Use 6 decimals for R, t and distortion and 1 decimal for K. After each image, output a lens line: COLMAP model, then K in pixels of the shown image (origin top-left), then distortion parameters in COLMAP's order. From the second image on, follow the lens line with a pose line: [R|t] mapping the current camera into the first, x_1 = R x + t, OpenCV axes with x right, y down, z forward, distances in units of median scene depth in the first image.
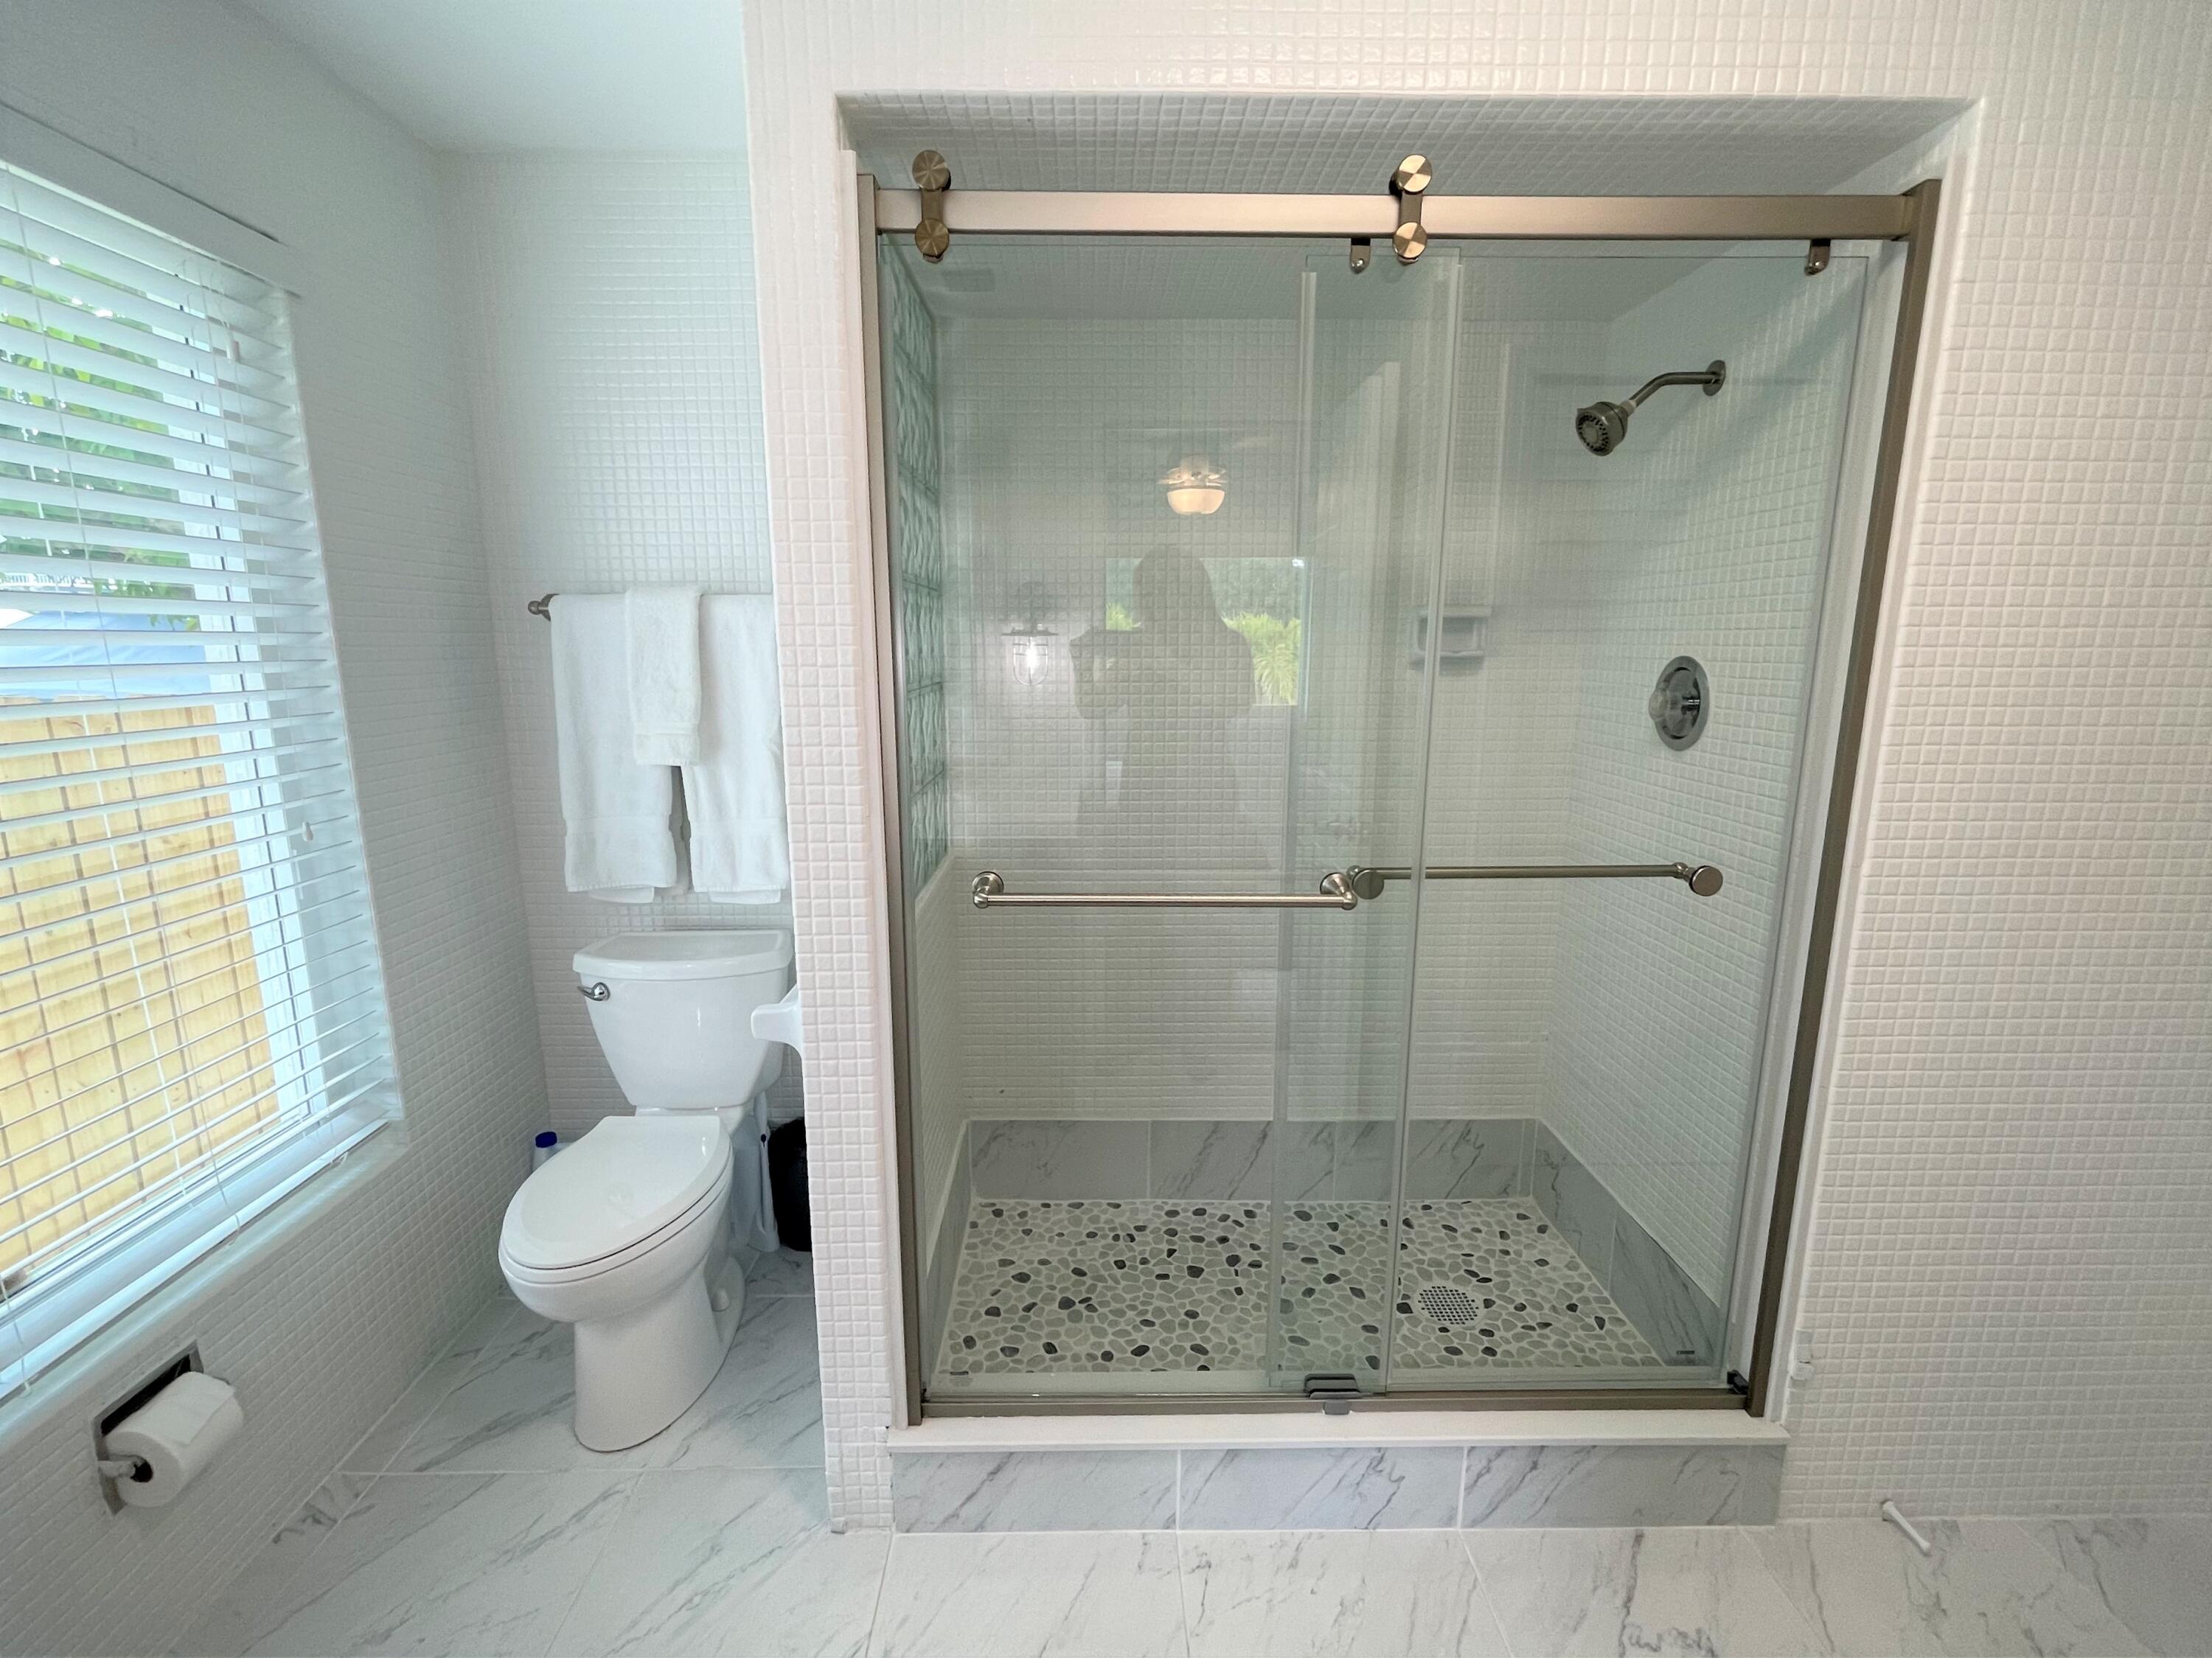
lens RADIAL K [[906.0, 0, 1106.0], [0, 906.0, 829.0], [0, 0, 1]] dist [-0.002214, 0.000097]
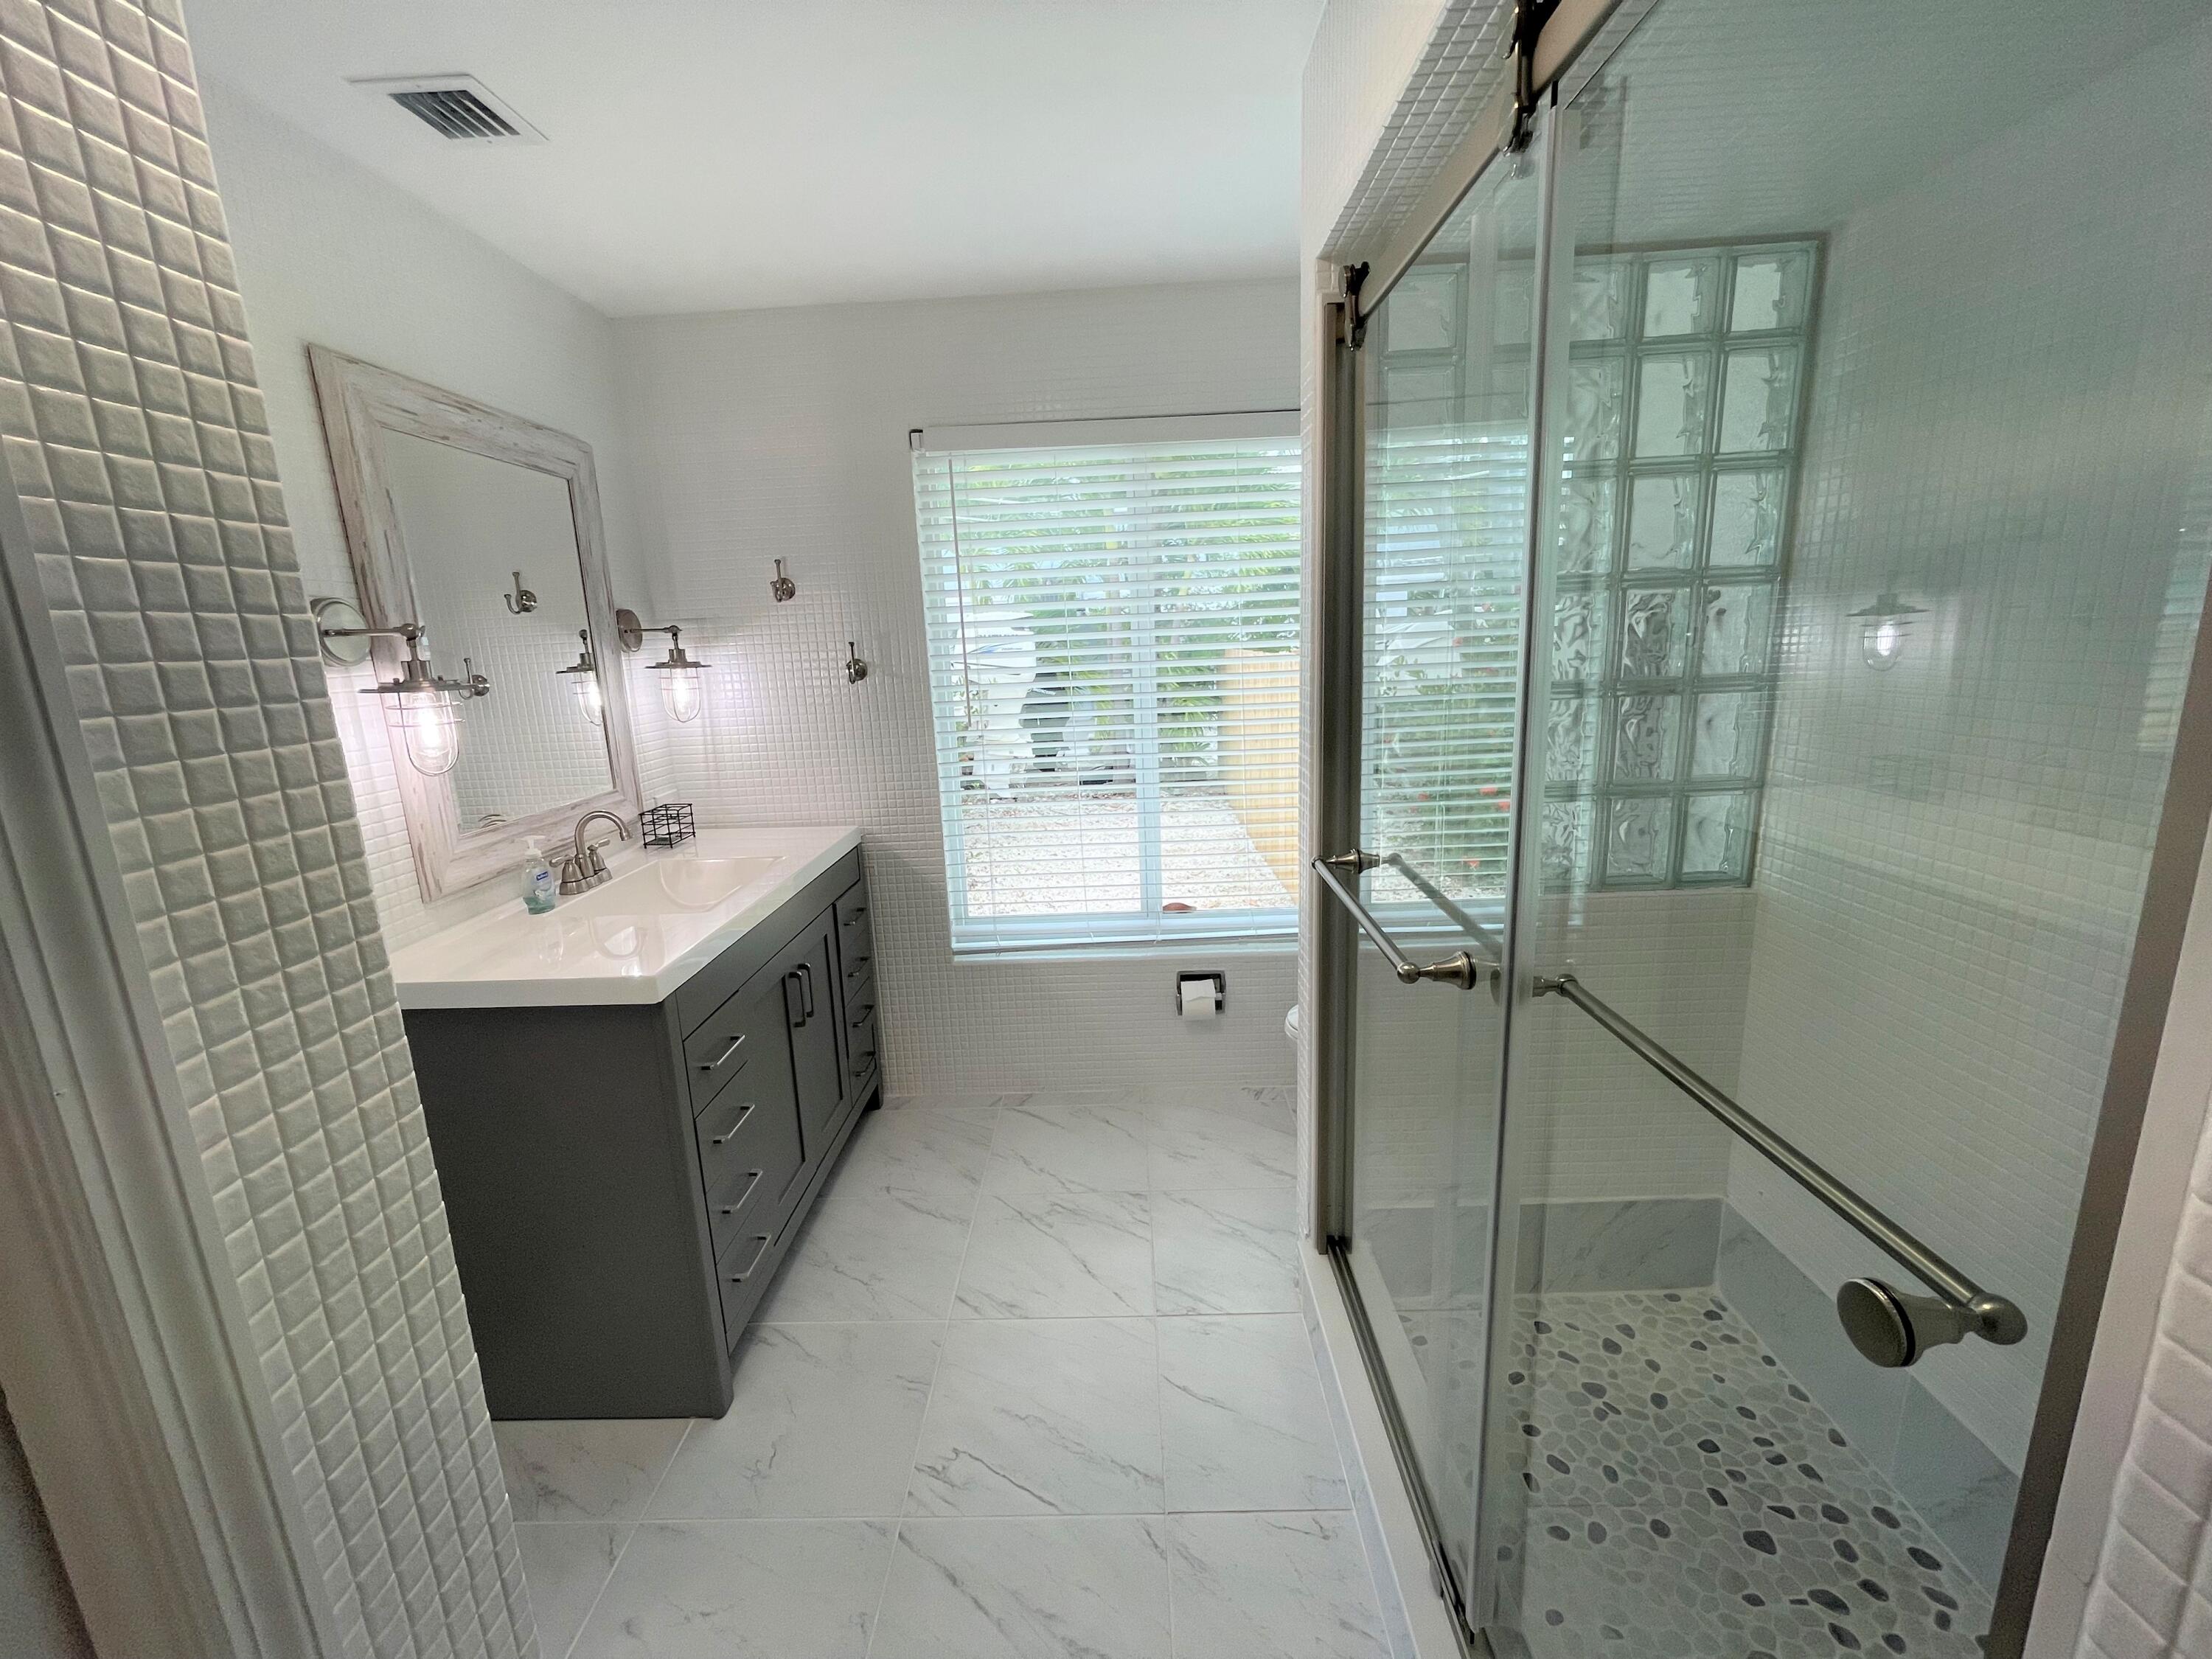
lens RADIAL K [[906.0, 0, 1106.0], [0, 906.0, 829.5], [0, 0, 1]] dist [-0.002214, 0.000097]
pose [[-0.022749, 0.208719, -0.977711, 0.941271], [-0.132283, 0.968737, 0.209881, -0.153430], [0.990951, 0.134109, 0.005572, 0.620303]]
